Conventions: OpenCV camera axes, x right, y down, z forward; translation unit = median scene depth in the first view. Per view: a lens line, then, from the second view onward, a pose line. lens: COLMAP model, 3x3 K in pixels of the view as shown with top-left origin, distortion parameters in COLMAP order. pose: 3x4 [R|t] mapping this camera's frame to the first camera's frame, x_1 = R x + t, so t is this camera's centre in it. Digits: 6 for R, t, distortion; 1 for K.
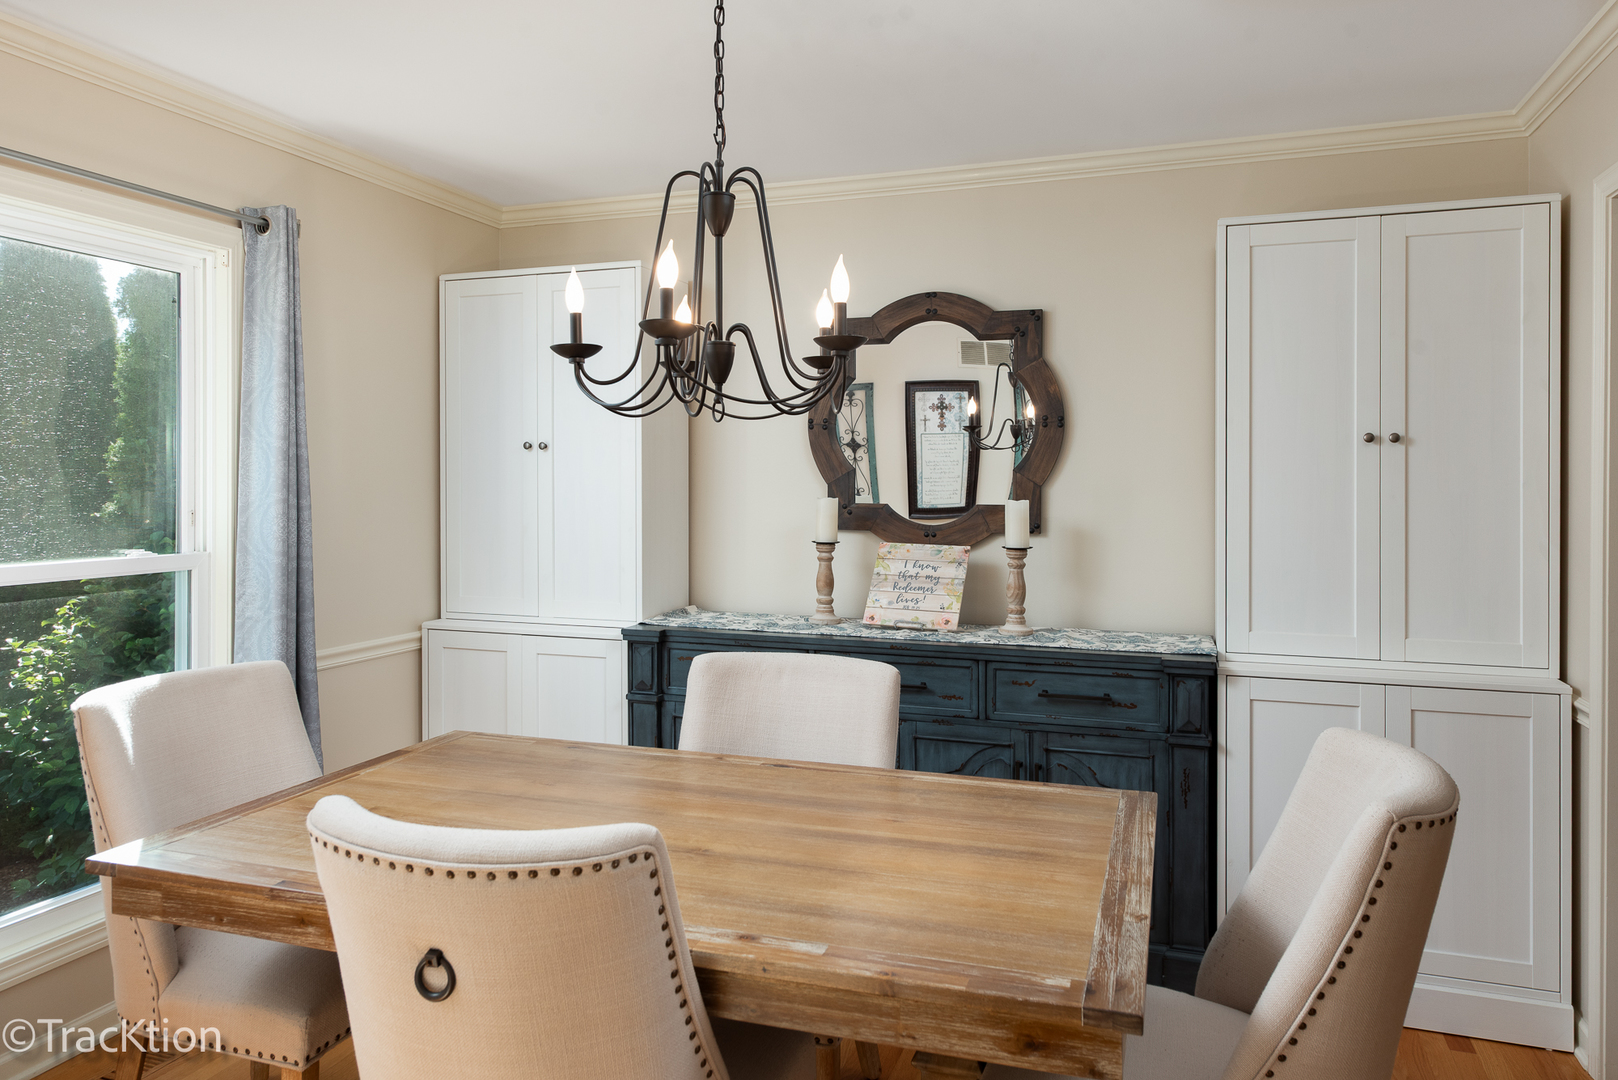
lens RADIAL K [[1120.4, 0, 787.2], [0, 1120.4, 485.0], [0, 0, 1]] dist [-0.004823, -0.002467]
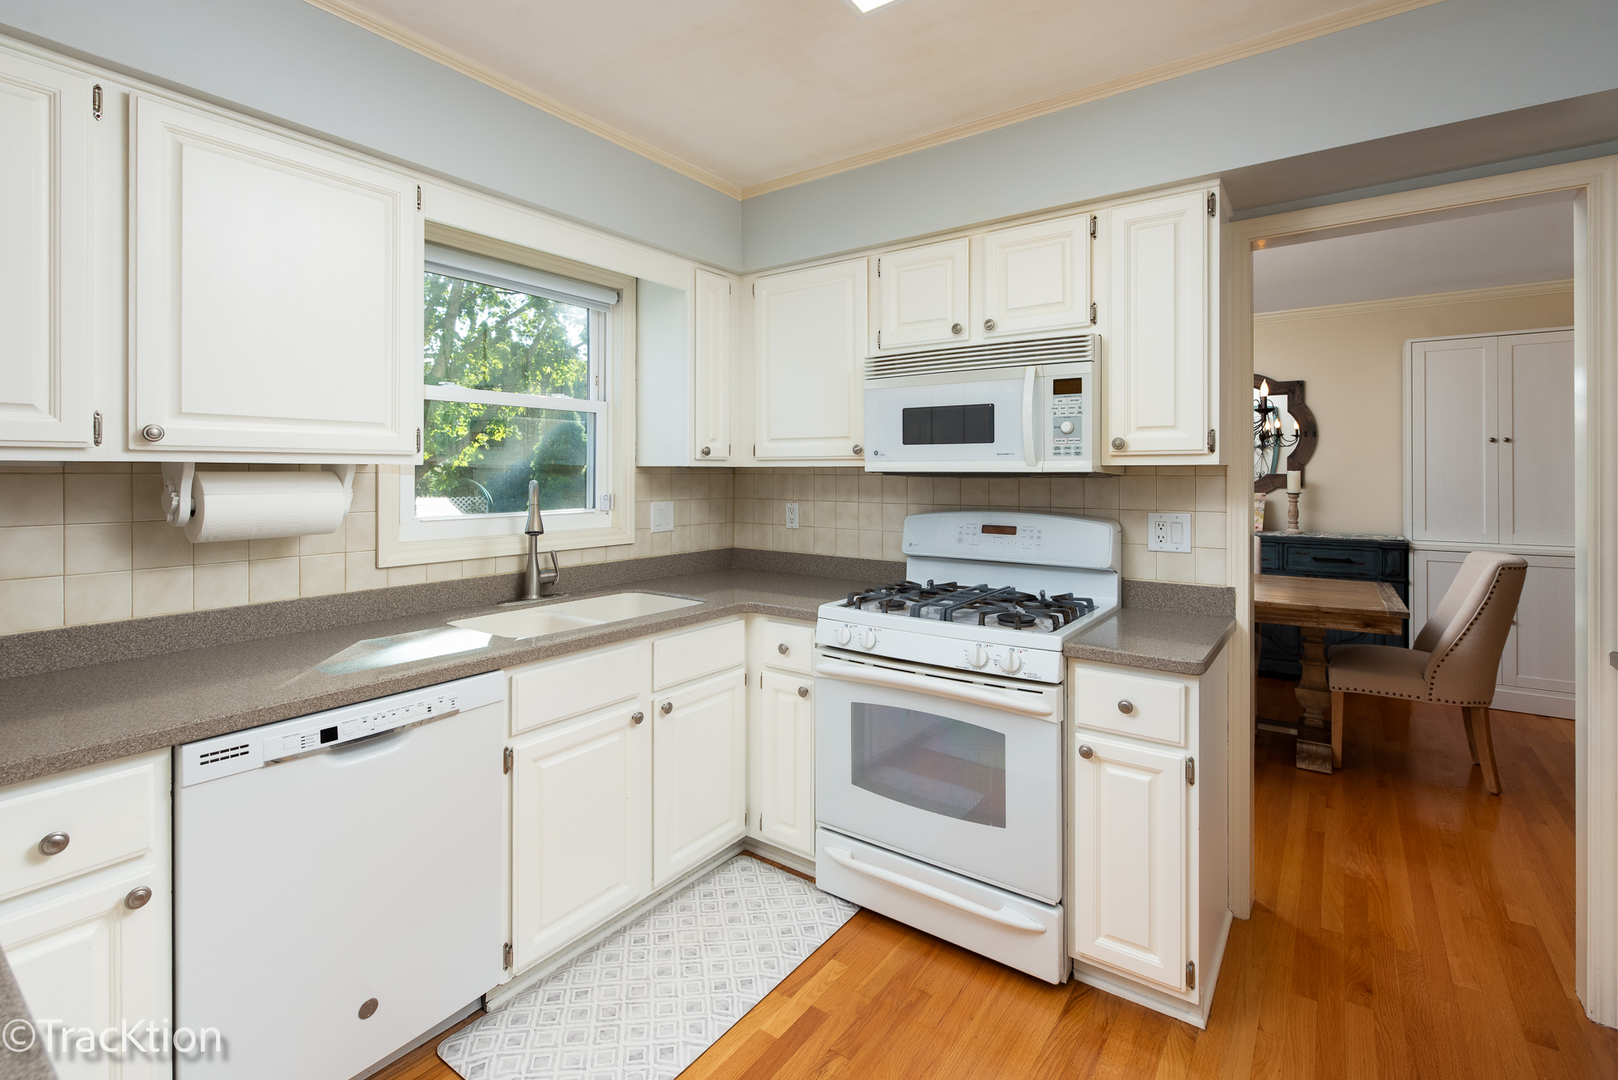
lens RADIAL K [[710.9, 0, 845.7], [0, 710.9, 469.8], [0, 0, 1]] dist [0.005016, -0.002313]
pose [[0.966224, -0.001672, -0.257699, -0.308122], [0.000034, 0.999980, -0.006361, 0.022498], [0.257704, 0.006138, 0.966204, -0.606979]]
